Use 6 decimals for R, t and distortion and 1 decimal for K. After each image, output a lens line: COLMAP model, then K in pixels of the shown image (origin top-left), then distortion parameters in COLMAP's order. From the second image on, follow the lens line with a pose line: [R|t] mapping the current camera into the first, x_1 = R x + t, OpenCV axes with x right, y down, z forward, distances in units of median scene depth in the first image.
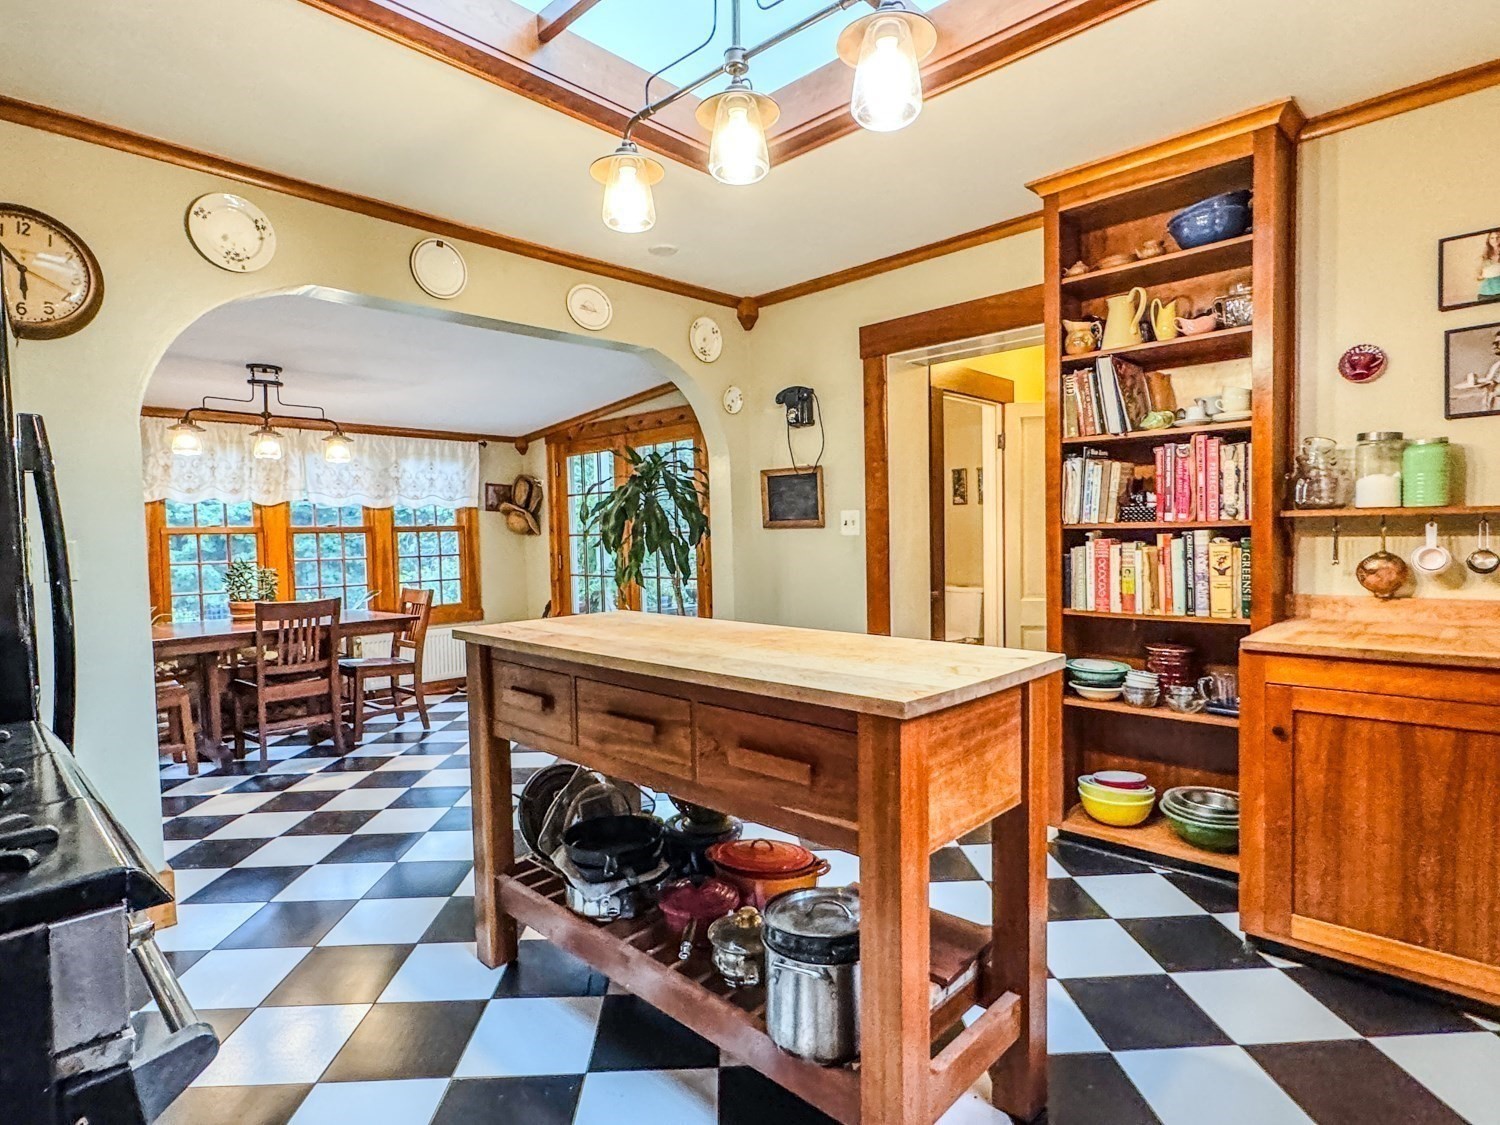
lens RADIAL K [[817.0, 0, 747.2], [0, 817.0, 564.6], [0, 0, 1]] dist [0.005284, 0.000869]
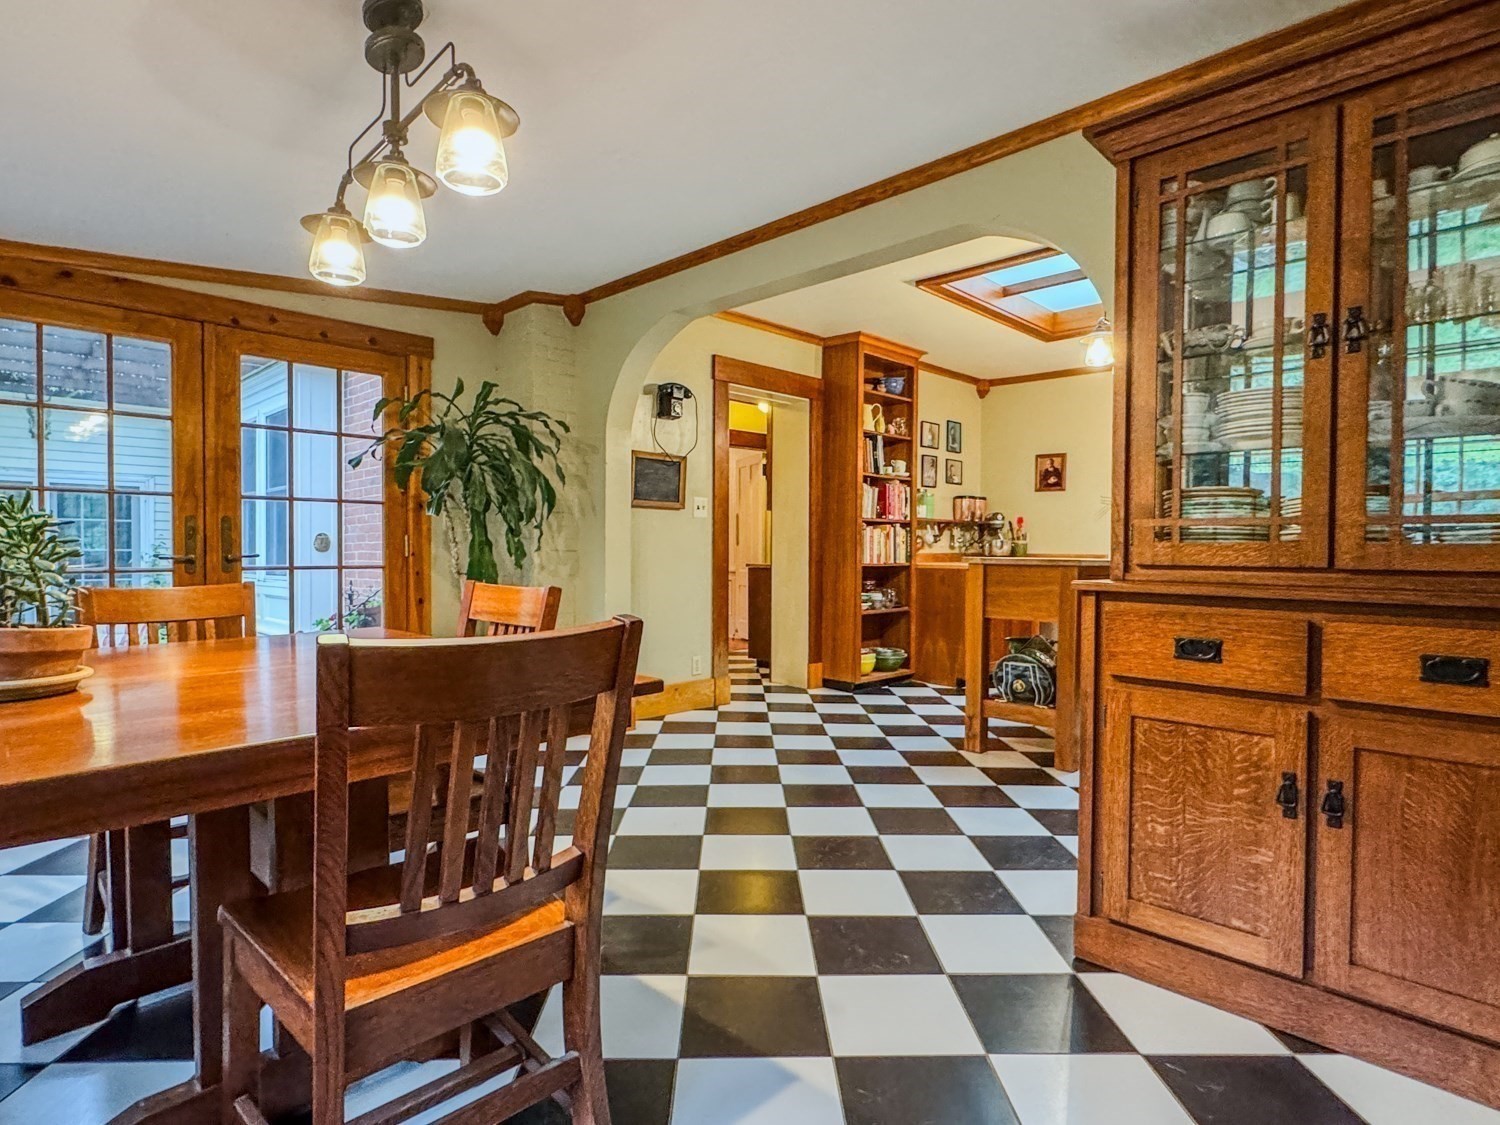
lens RADIAL K [[817.0, 0, 752.3], [0, 817.0, 559.4], [0, 0, 1]] dist [0.005284, 0.000869]
pose [[0.005697, 0.001743, 0.999982, -0.822181], [0.028729, 0.999585, -0.001906, 0.023614], [-0.999571, 0.028739, 0.005644, 0.687663]]
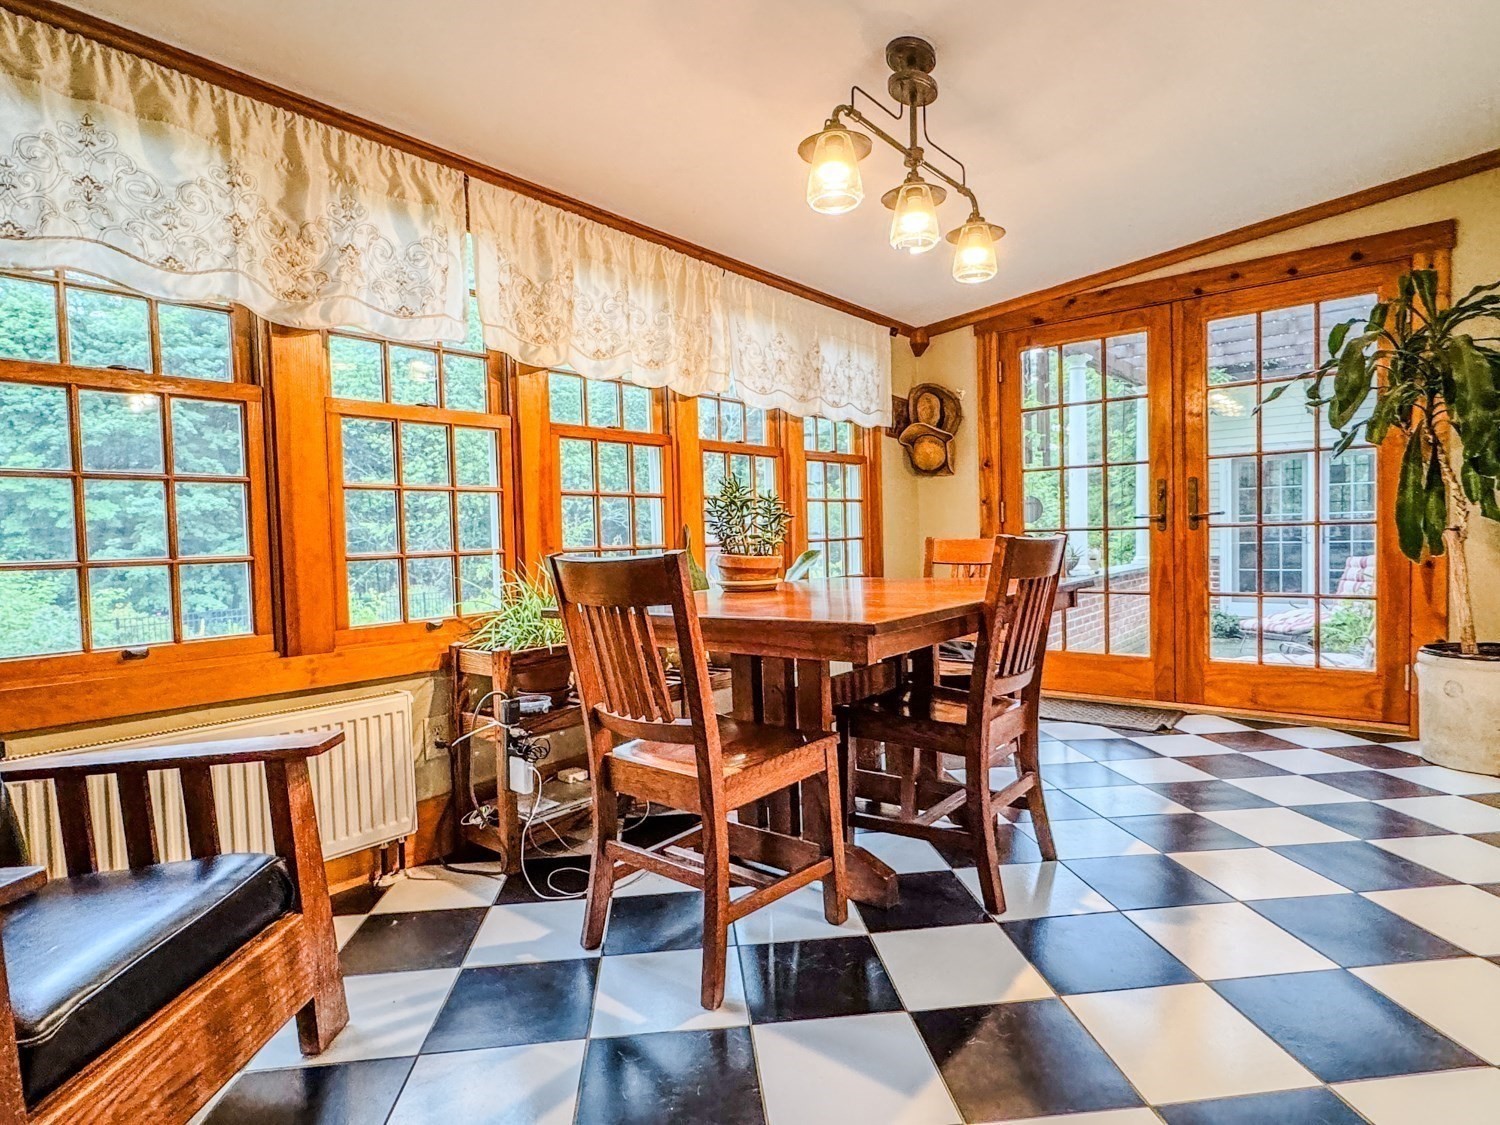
lens RADIAL K [[817.0, 0, 754.9], [0, 817.0, 567.7], [0, 0, 1]] dist [0.005284, 0.000869]
pose [[0.997183, -0.009724, 0.074368, -0.599344], [0.009531, 0.999950, 0.002947, 0.047803], [-0.074393, -0.002230, 0.997227, 0.439295]]
